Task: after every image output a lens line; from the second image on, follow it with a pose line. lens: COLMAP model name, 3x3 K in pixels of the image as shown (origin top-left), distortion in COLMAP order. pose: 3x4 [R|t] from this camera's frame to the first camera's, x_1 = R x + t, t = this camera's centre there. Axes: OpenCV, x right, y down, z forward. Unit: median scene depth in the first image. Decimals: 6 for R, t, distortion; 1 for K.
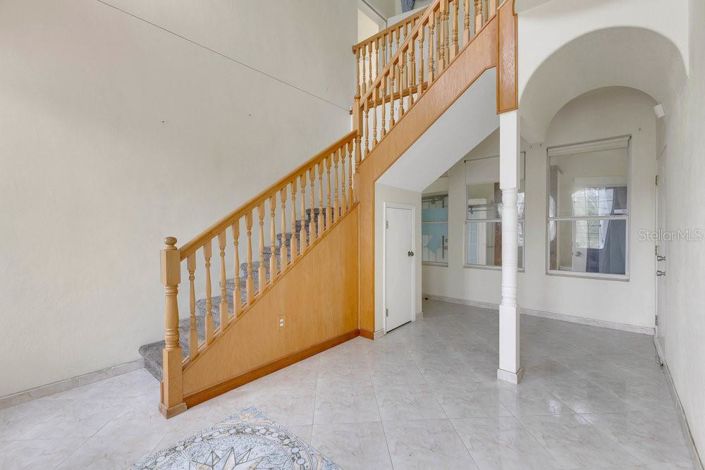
lens RADIAL K [[307.3, 0, 352.9], [0, 307.3, 232.7], [0, 0, 1]] dist [0.014043, 0.000063]
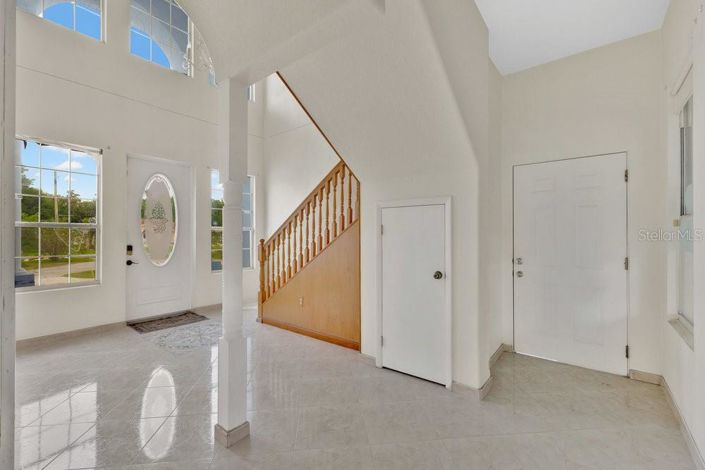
lens RADIAL K [[307.3, 0, 352.9], [0, 307.3, 232.7], [0, 0, 1]] dist [0.014043, 0.000063]
pose [[0.042991, -0.008972, -0.999035, 0.899736], [-0.009792, 0.999908, -0.009402, -0.010287], [0.999027, 0.010187, 0.042899, 0.889170]]
